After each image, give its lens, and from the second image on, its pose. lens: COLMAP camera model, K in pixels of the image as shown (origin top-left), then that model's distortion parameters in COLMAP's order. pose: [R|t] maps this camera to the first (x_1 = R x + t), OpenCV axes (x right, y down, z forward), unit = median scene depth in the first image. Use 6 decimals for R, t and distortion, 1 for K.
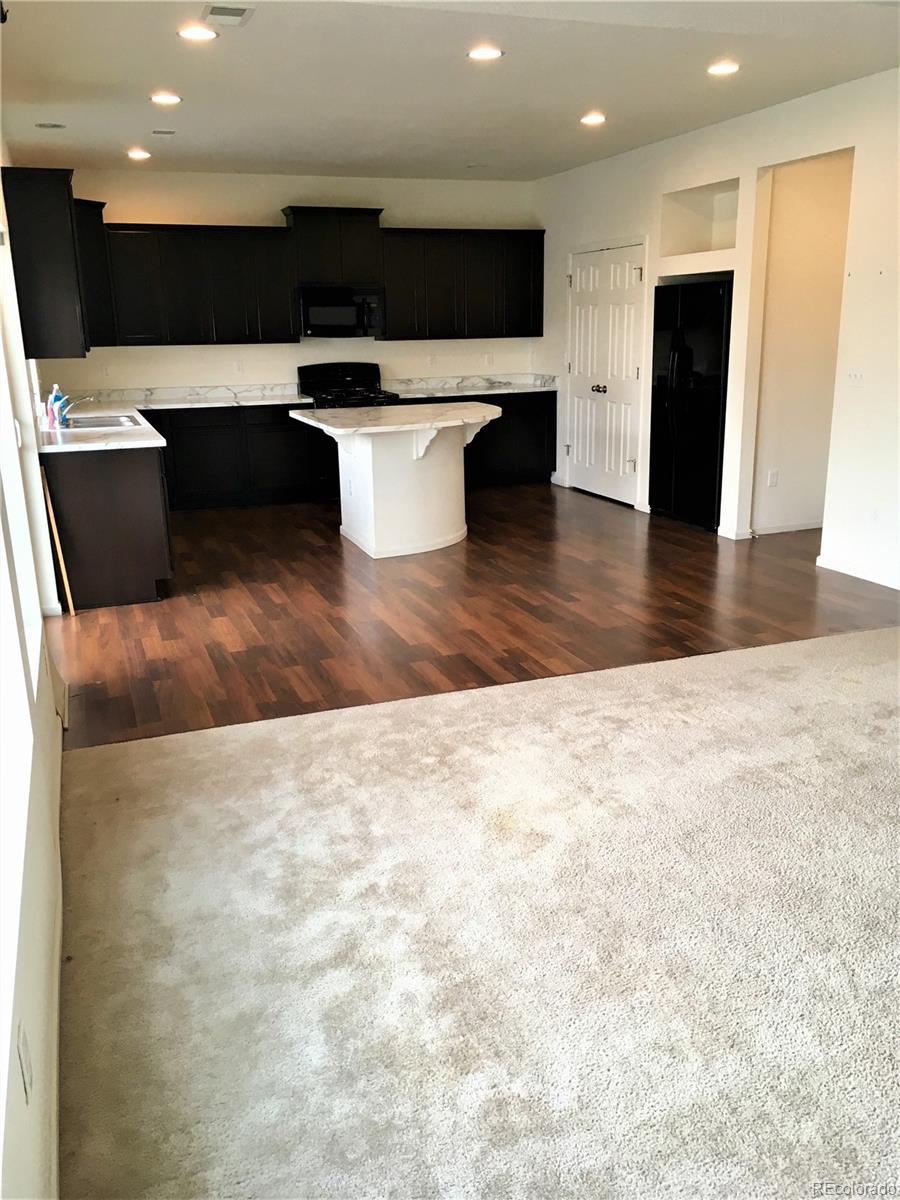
lens RADIAL K [[1018.4, 0, 450.0], [0, 1018.4, 600.0], [0, 0, 1]] dist [0.056186, -0.002782]
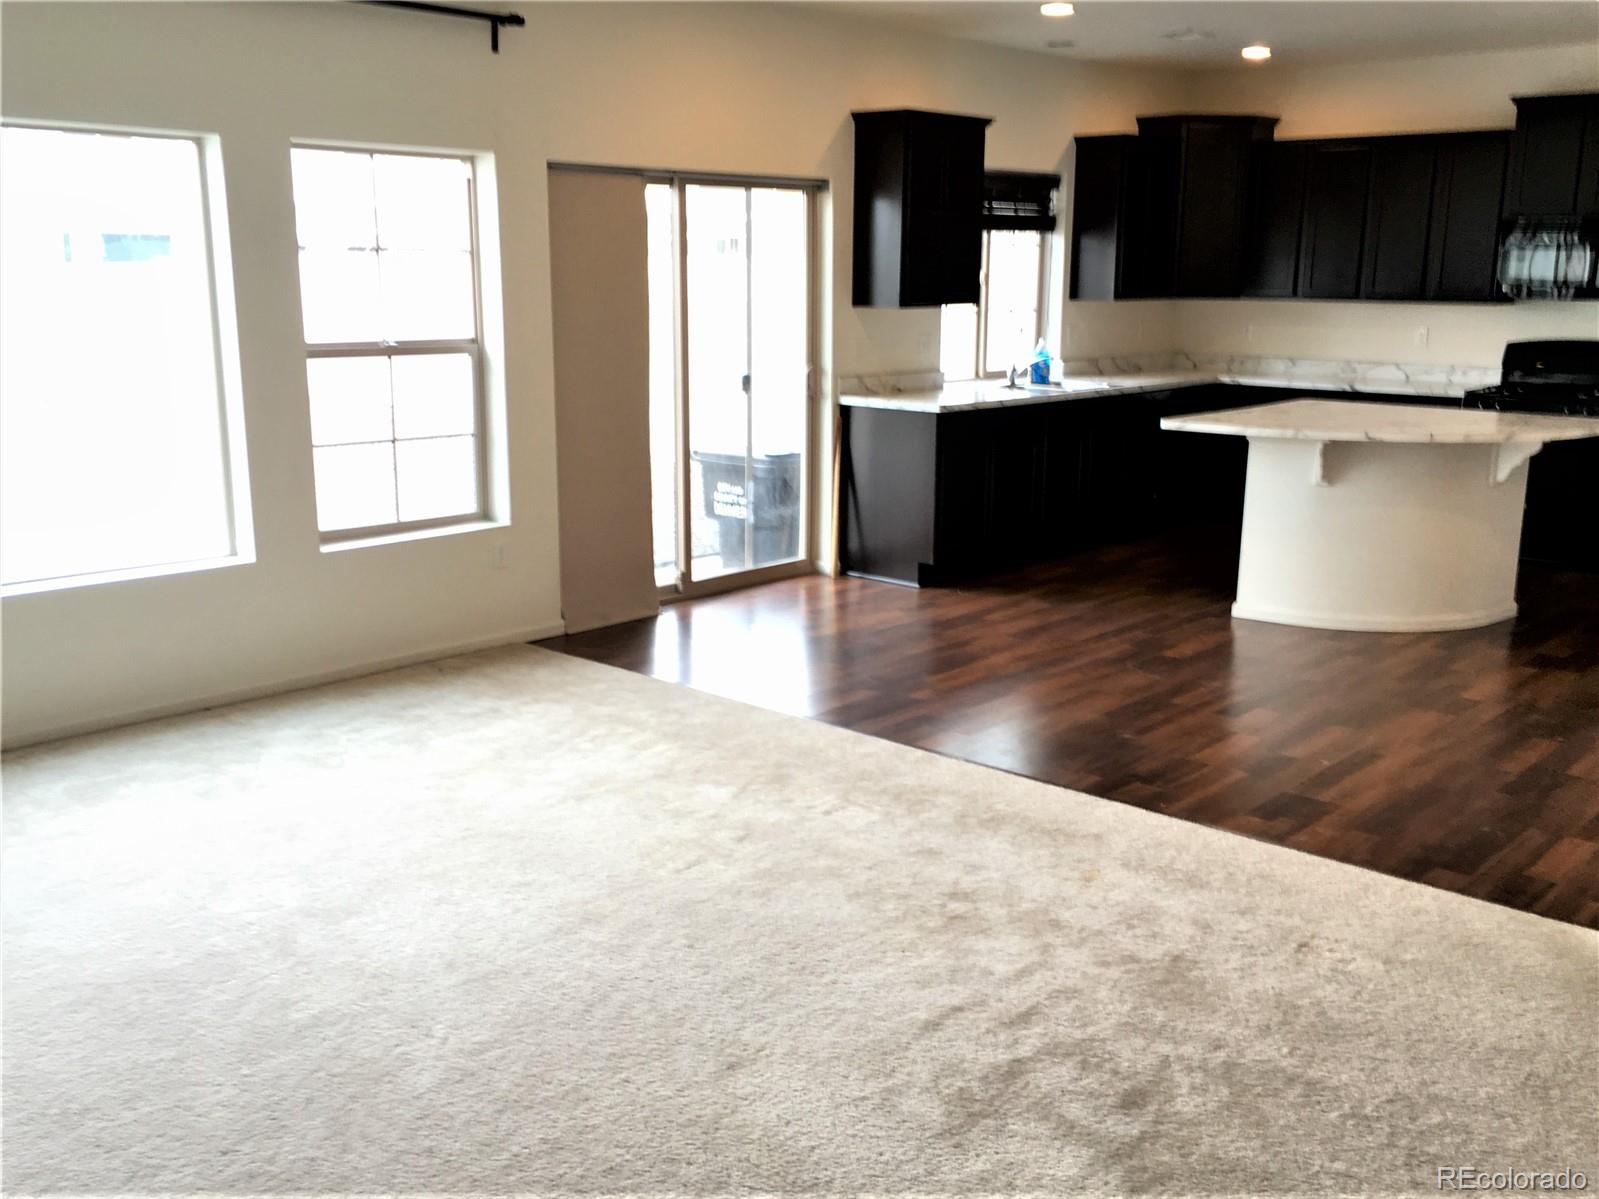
lens RADIAL K [[1517.5, 0, 799.5], [0, 1517.5, 599.5], [0, 0, 1]] dist [0.067519, 0.000583]
pose [[0.457553, 0.215503, -0.862672, 0.847147], [-0.251946, 0.961847, 0.106648, -0.107787], [0.852742, 0.168550, 0.494391, 0.294931]]
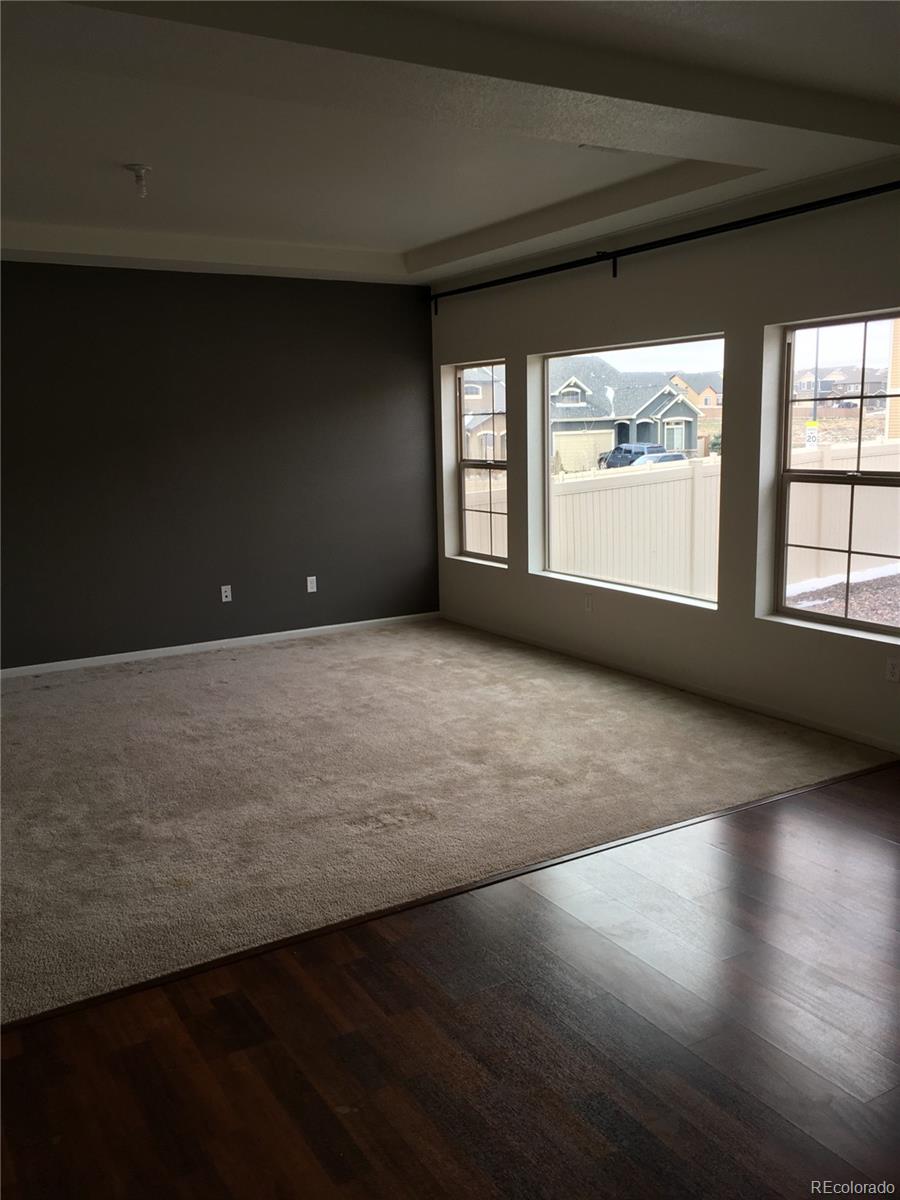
lens RADIAL K [[1018.4, 0, 450.0], [0, 1018.4, 600.0], [0, 0, 1]] dist [0.056186, -0.002782]
pose [[-0.982787, 0.079285, -0.166863, 0.239377], [0.000413, 0.904166, 0.427182, -0.375864], [0.184741, 0.419760, -0.888635, 1.329082]]
